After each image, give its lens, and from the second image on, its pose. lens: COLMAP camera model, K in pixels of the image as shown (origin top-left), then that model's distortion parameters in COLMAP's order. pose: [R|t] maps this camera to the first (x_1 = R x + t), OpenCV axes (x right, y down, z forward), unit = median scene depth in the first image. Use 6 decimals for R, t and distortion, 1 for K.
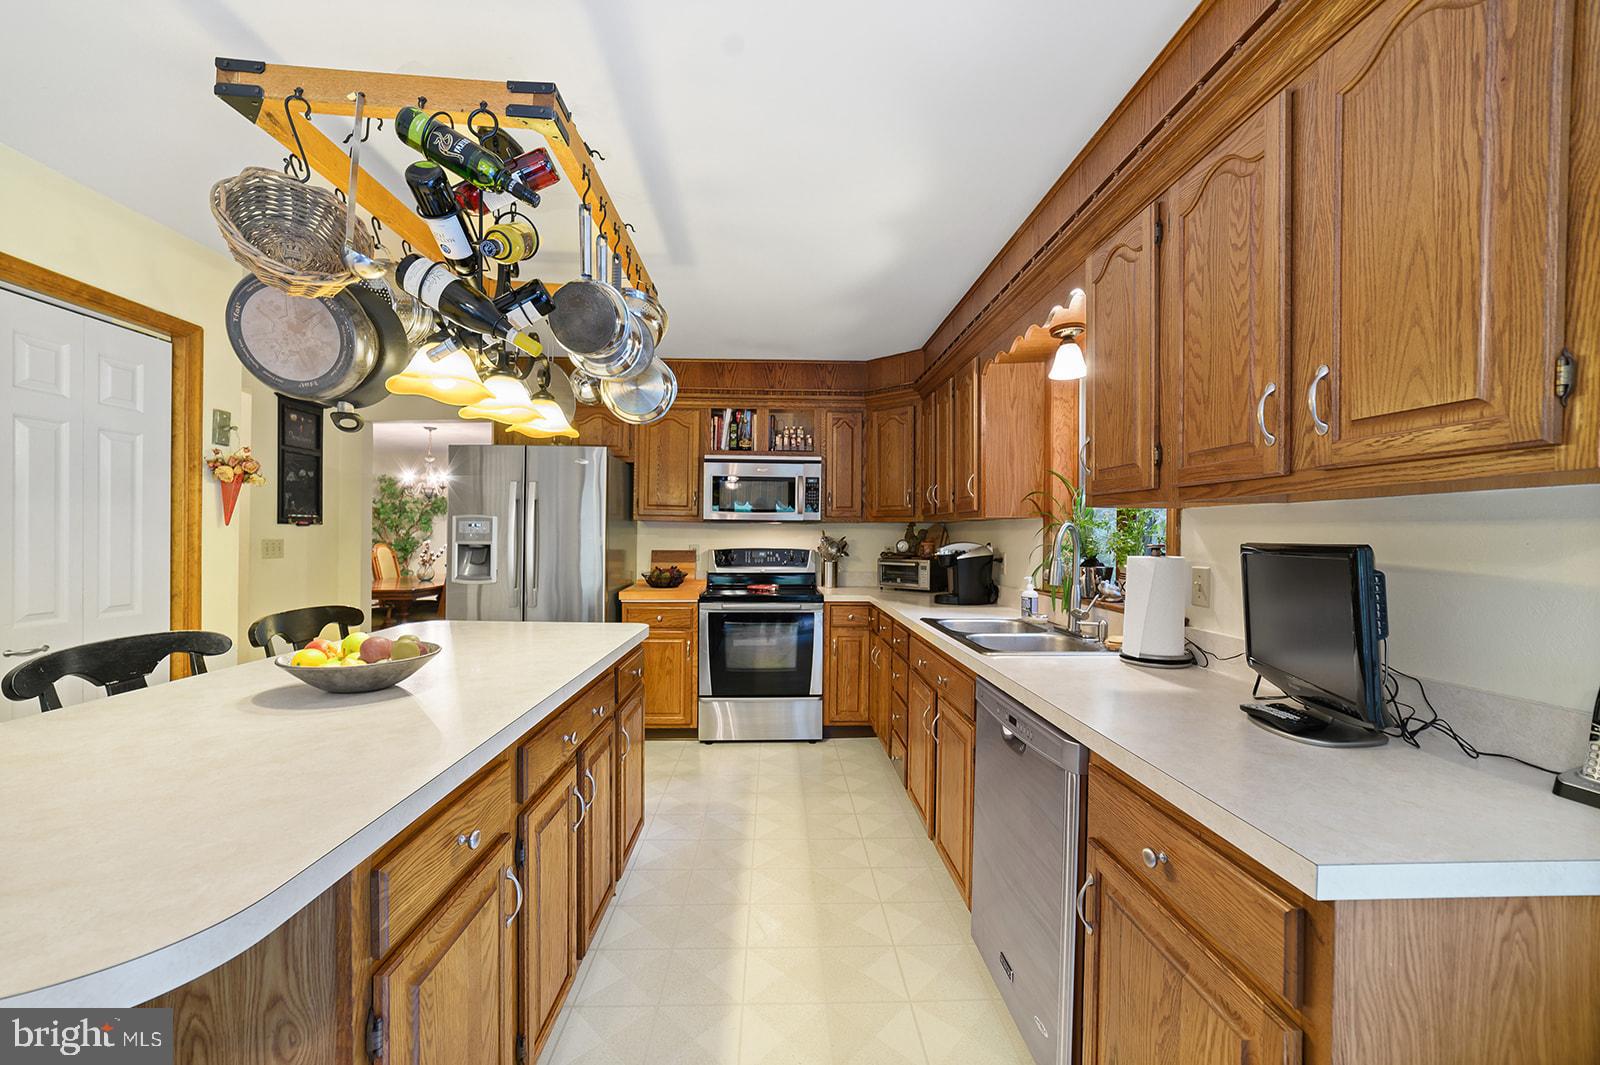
lens RADIAL K [[621.9, 0, 794.8], [0, 621.9, 535.4], [0, 0, 1]] dist [-0.010534, 0.004452]
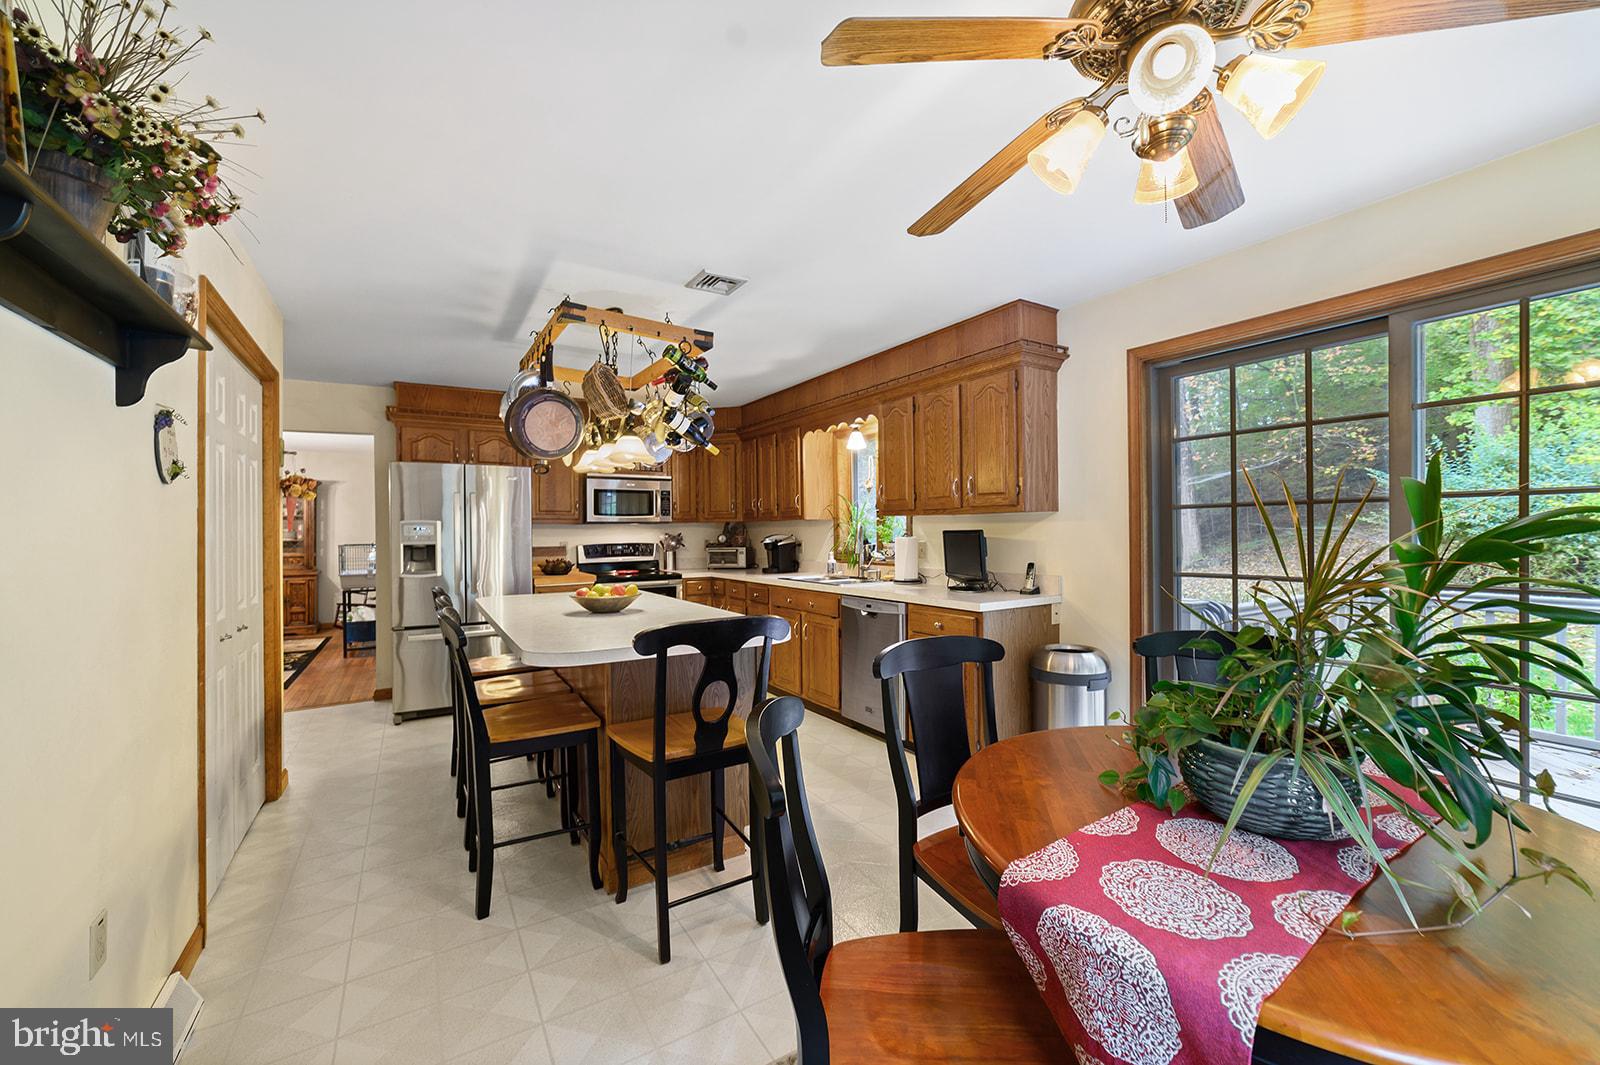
lens RADIAL K [[621.9, 0, 800.9], [0, 621.9, 532.6], [0, 0, 1]] dist [-0.010534, 0.004452]
pose [[0.868480, -0.018958, 0.495361, -0.505643], [0.018340, 0.999813, 0.006110, -0.002856], [-0.495384, 0.003778, 0.868666, -0.456888]]
